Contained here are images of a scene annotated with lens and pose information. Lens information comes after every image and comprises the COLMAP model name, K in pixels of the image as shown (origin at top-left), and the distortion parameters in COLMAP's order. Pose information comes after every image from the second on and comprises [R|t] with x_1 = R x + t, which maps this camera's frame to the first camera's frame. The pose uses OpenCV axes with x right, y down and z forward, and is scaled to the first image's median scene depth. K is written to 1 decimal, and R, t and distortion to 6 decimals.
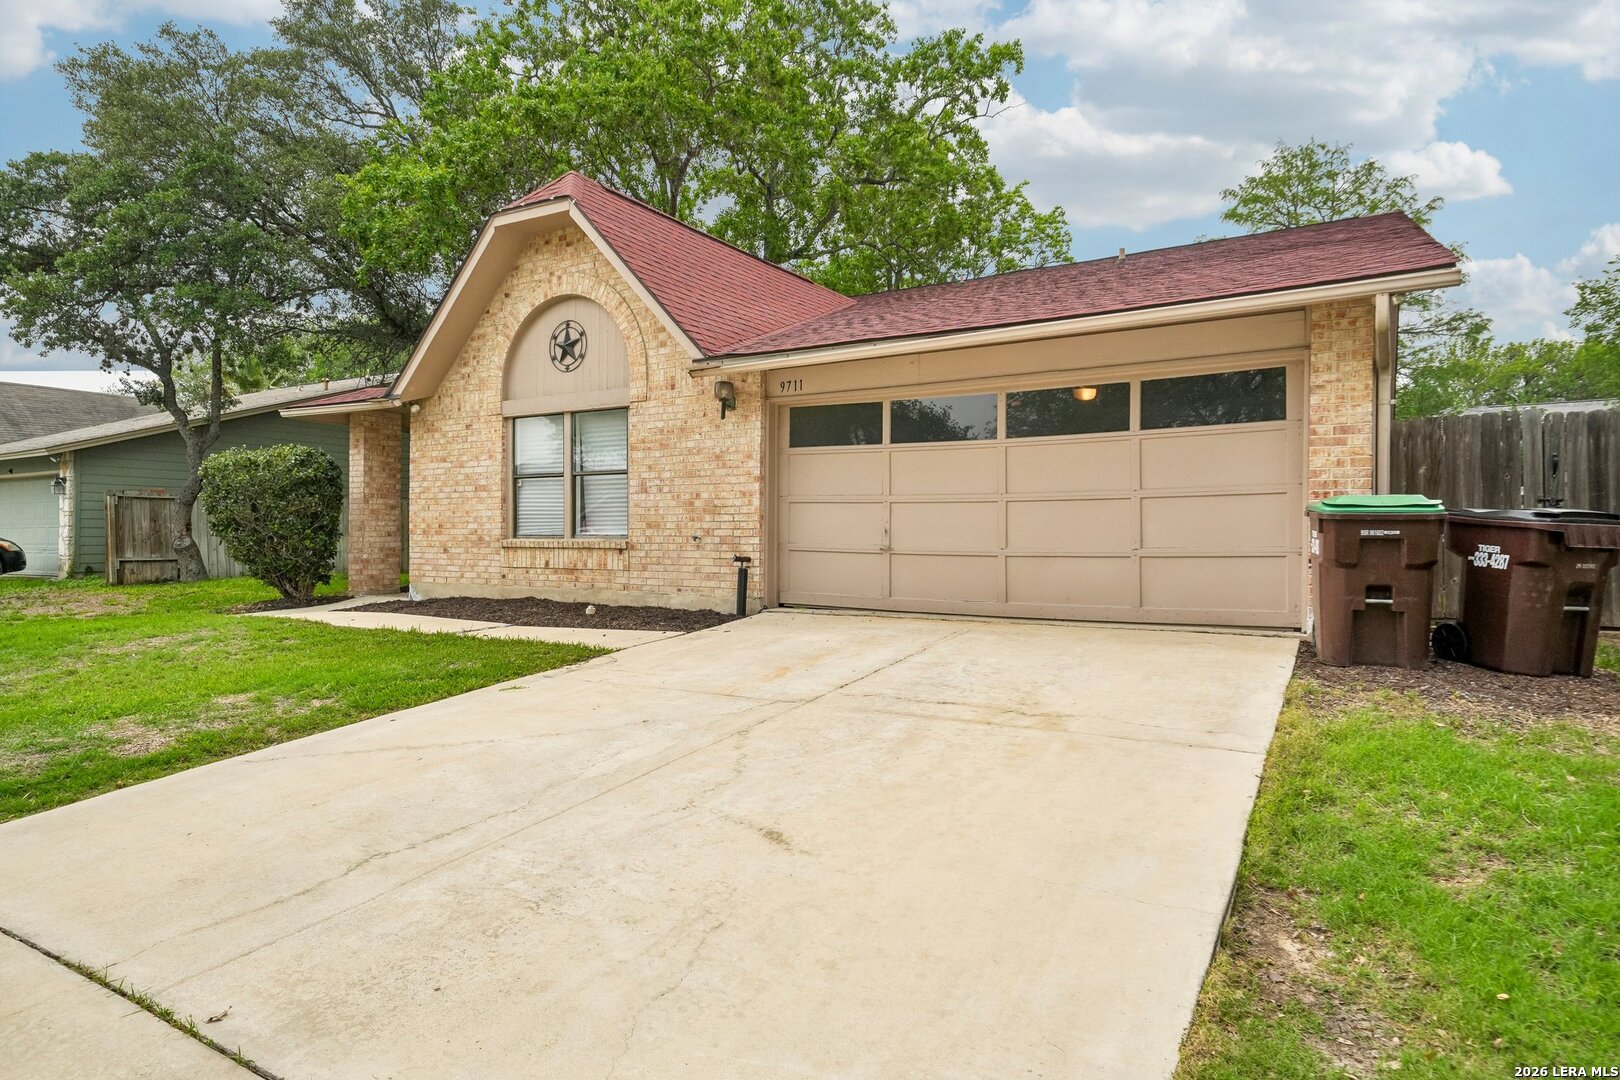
lens RADIAL K [[942.7, 0, 808.8], [0, 942.7, 529.0], [0, 0, 1]] dist [0.021989, 0.001478]
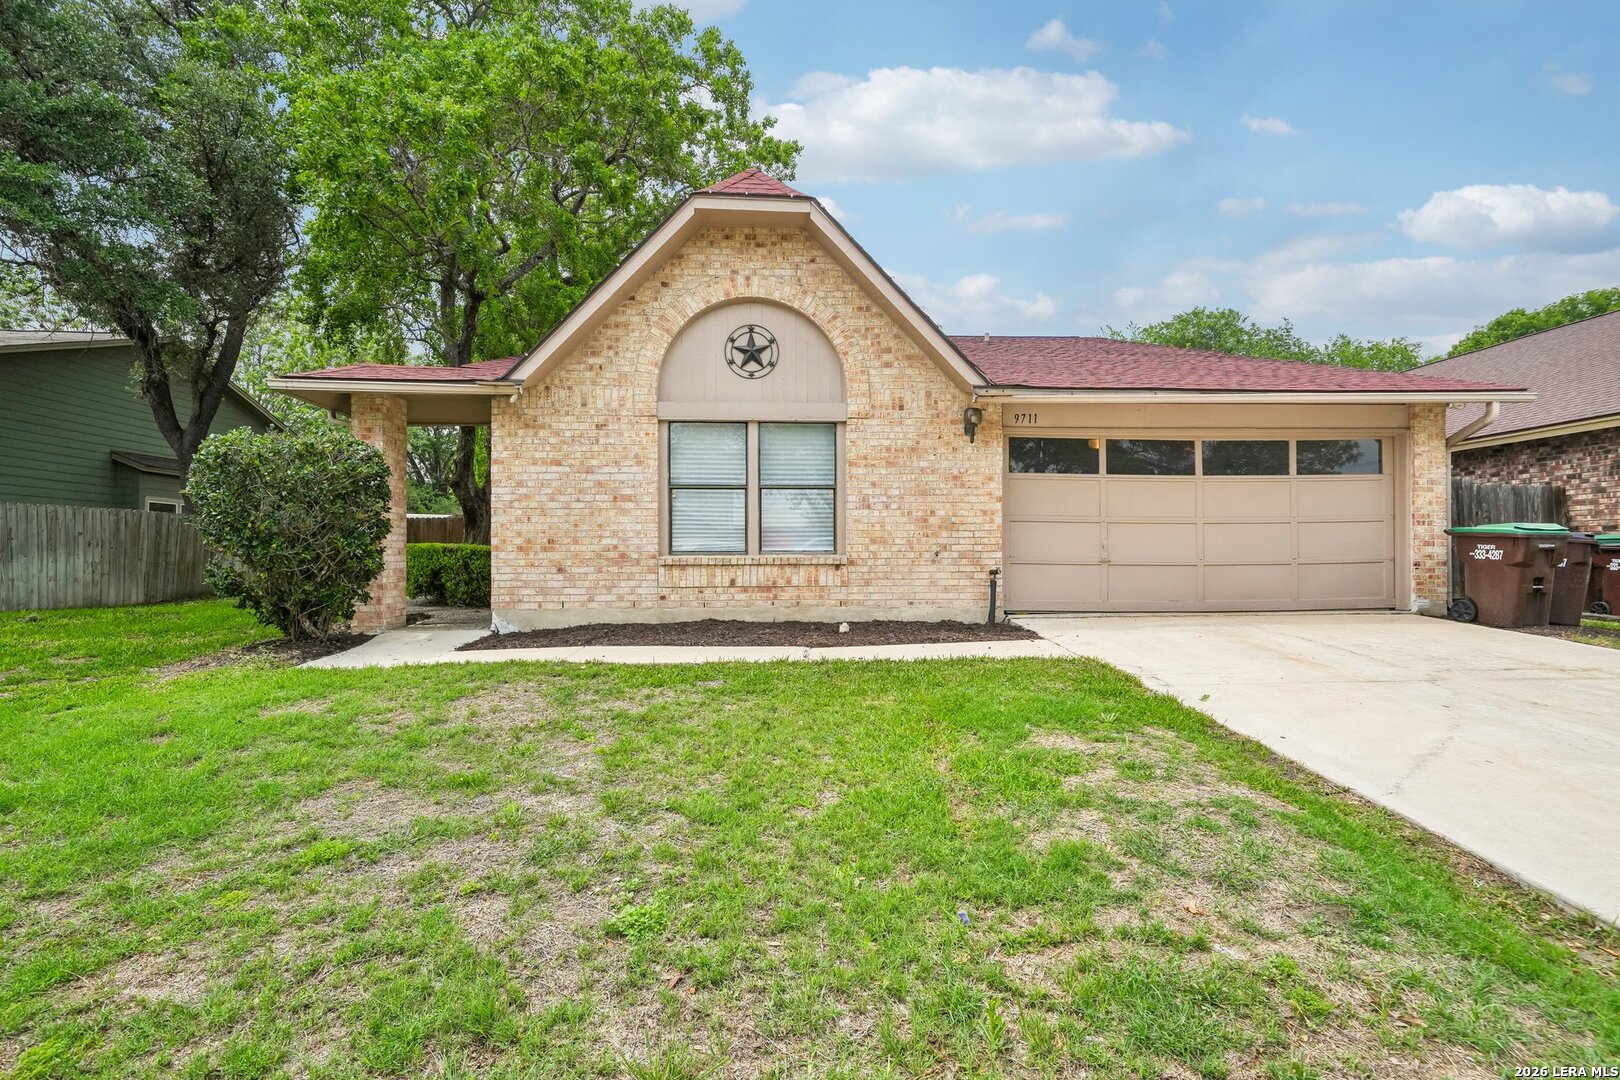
lens RADIAL K [[772.2, 0, 807.2], [0, 772.2, 545.1], [0, 0, 1]] dist [0.008657, 0.000581]
pose [[0.814011, 0.002915, 0.580842, -0.693315], [0.001396, 0.999975, -0.006974, 0.006147], [-0.580847, 0.006488, 0.813987, 0.355899]]
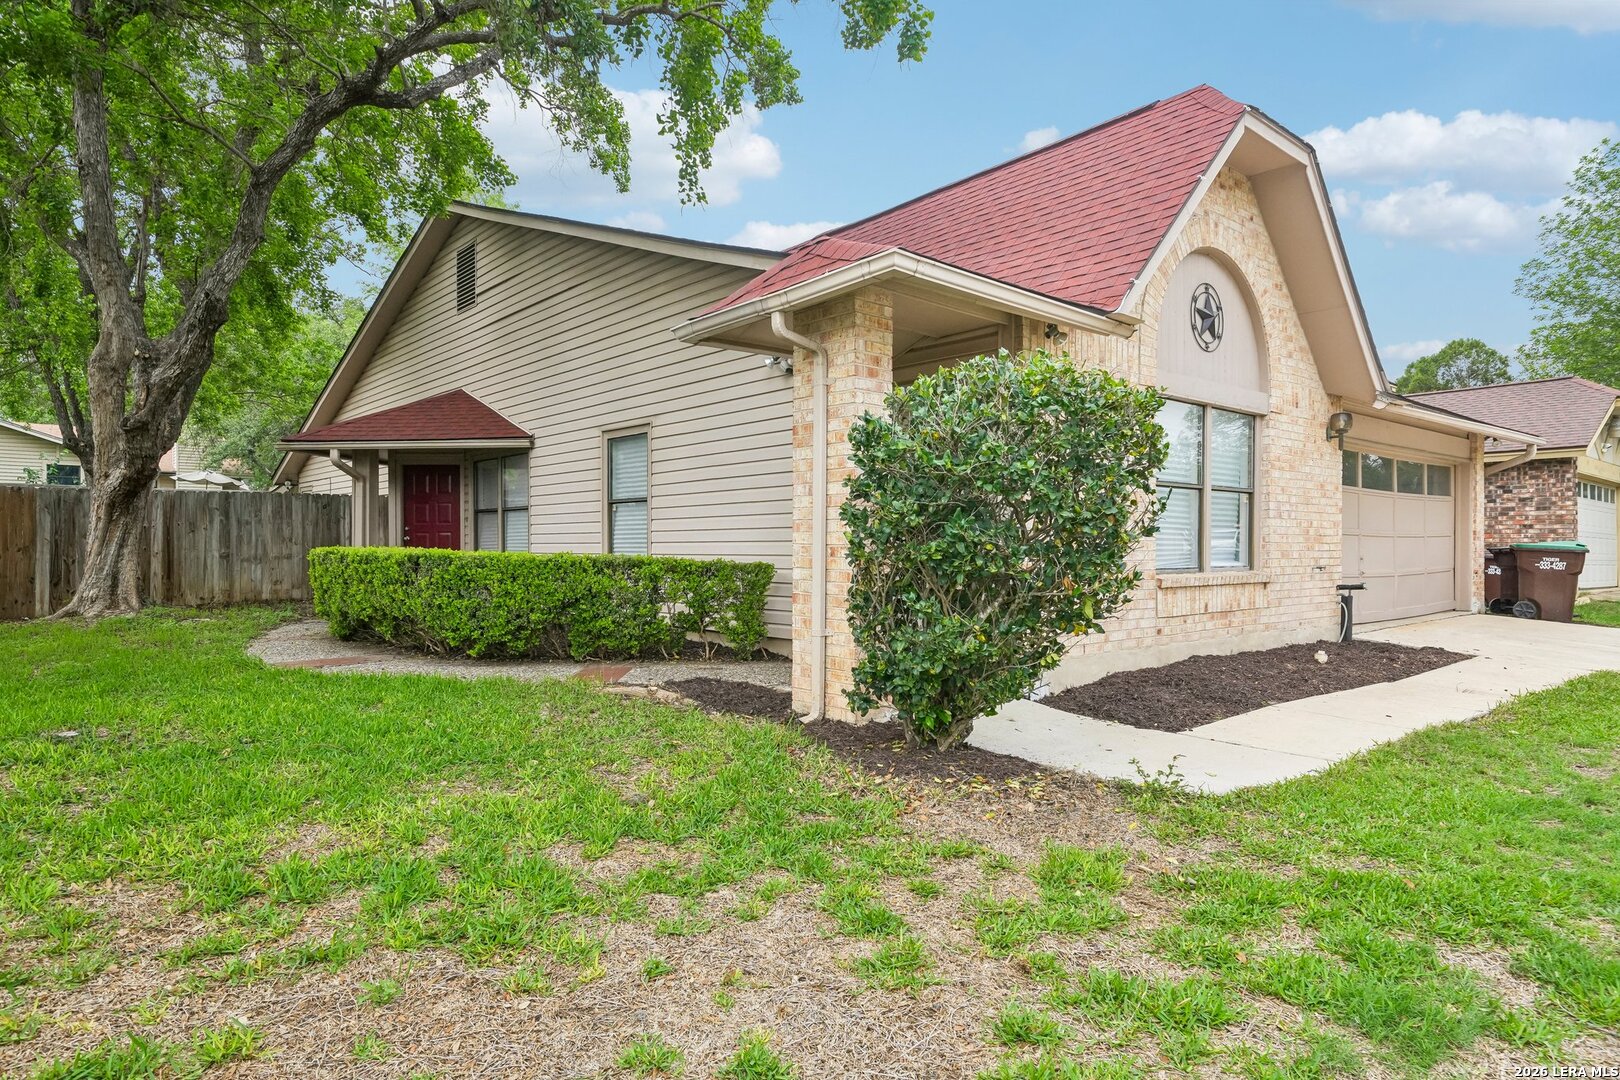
lens RADIAL K [[942.7, 0, 806.6], [0, 942.7, 552.0], [0, 0, 1]] dist [0.021989, 0.001478]
pose [[0.305856, -0.007285, 0.952050, -1.129923], [-0.005887, 0.999937, 0.009543, -0.012105], [-0.952059, -0.008524, 0.305794, 1.126661]]
